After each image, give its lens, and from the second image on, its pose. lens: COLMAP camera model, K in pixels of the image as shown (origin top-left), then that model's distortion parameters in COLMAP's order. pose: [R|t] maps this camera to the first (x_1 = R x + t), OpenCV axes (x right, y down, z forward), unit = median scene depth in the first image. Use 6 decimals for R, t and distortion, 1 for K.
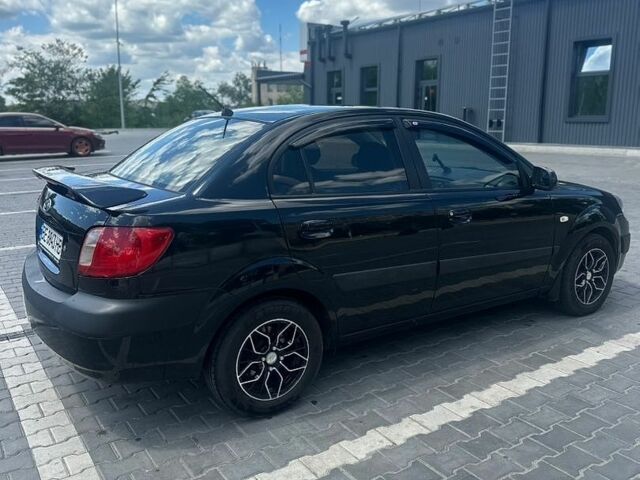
lens RADIAL K [[590.5, 0, 320.0], [0, 590.5, 240.0], [0, 0, 1]] dist [0.173356, -0.387764]
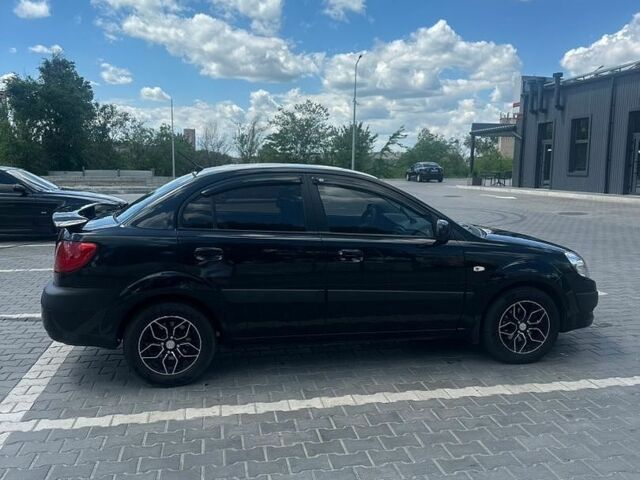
lens RADIAL K [[590.5, 0, 320.0], [0, 590.5, 240.0], [0, 0, 1]] dist [0.173356, -0.387764]
pose [[0.920198, 0.059937, -0.386838, 0.548909], [-0.091622, 0.993736, -0.063979, 0.009475], [0.380580, 0.094316, 0.919926, -0.126336]]
